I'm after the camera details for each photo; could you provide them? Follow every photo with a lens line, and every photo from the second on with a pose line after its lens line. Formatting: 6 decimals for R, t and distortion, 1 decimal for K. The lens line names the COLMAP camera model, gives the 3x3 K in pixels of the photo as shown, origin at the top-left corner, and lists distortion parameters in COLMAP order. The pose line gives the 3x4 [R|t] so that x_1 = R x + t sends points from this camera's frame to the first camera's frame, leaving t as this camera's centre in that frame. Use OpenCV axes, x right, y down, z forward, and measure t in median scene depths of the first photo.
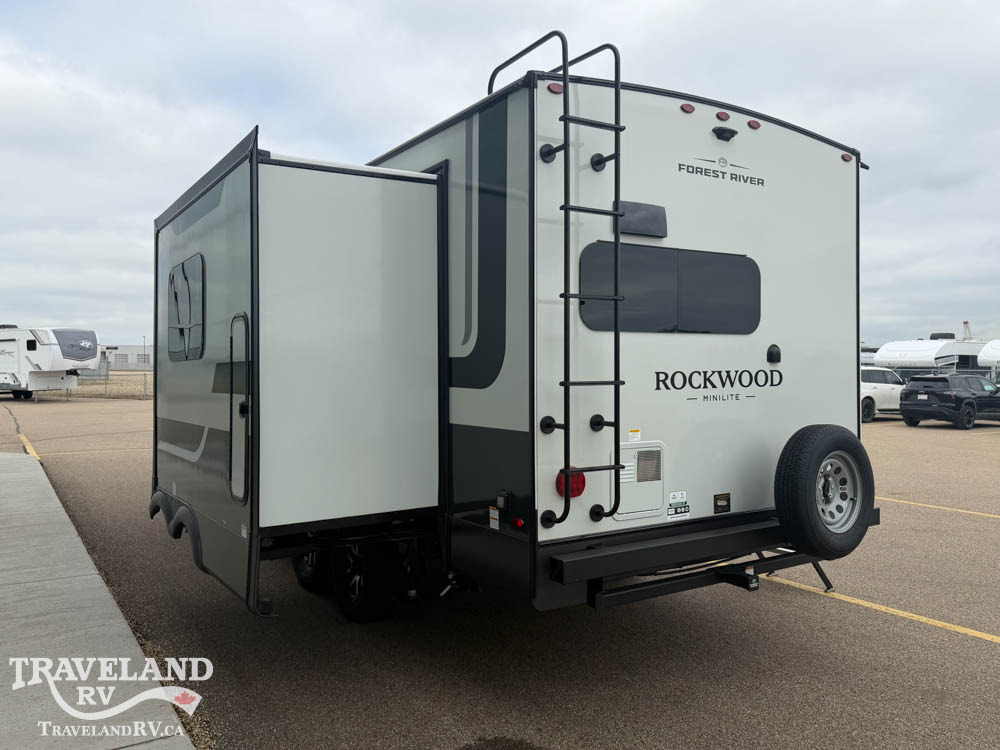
lens RADIAL K [[796.4, 0, 500.0], [0, 796.4, 375.0], [0, 0, 1]] dist [0.001232, 0.000087]
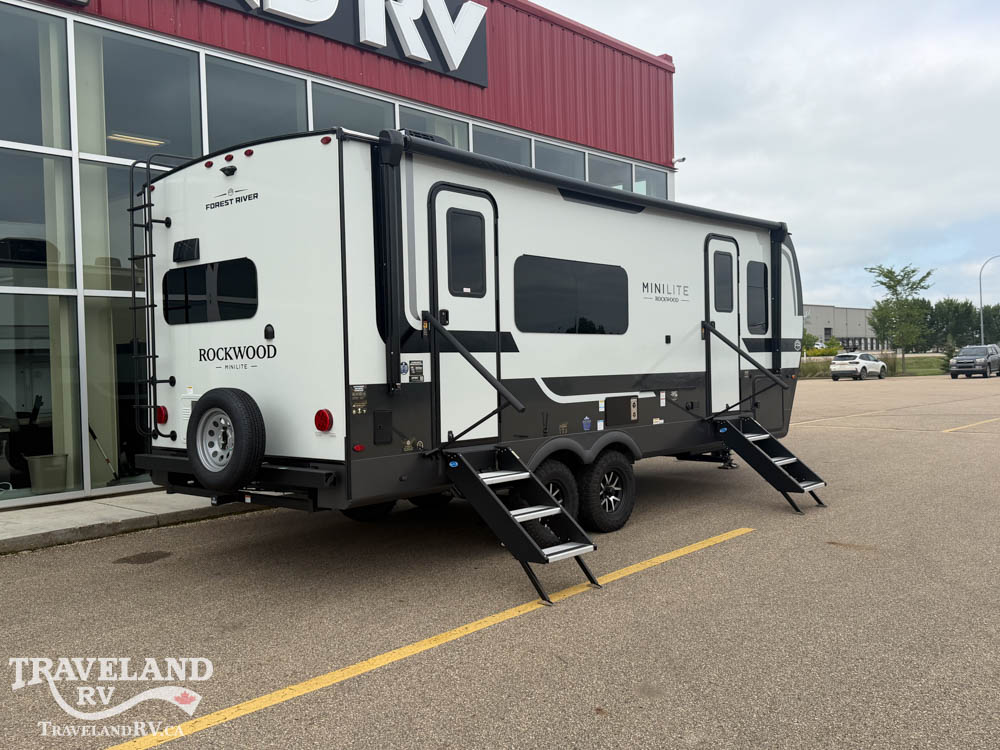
lens RADIAL K [[920.5, 0, 500.0], [0, 920.5, 375.0], [0, 0, 1]] dist [0.079336, 0.001456]
pose [[0.269168, 0.011517, -0.963024, 1.910146], [0.013148, 0.999791, 0.015632, 0.023658], [0.963003, -0.016870, 0.268961, 1.005743]]
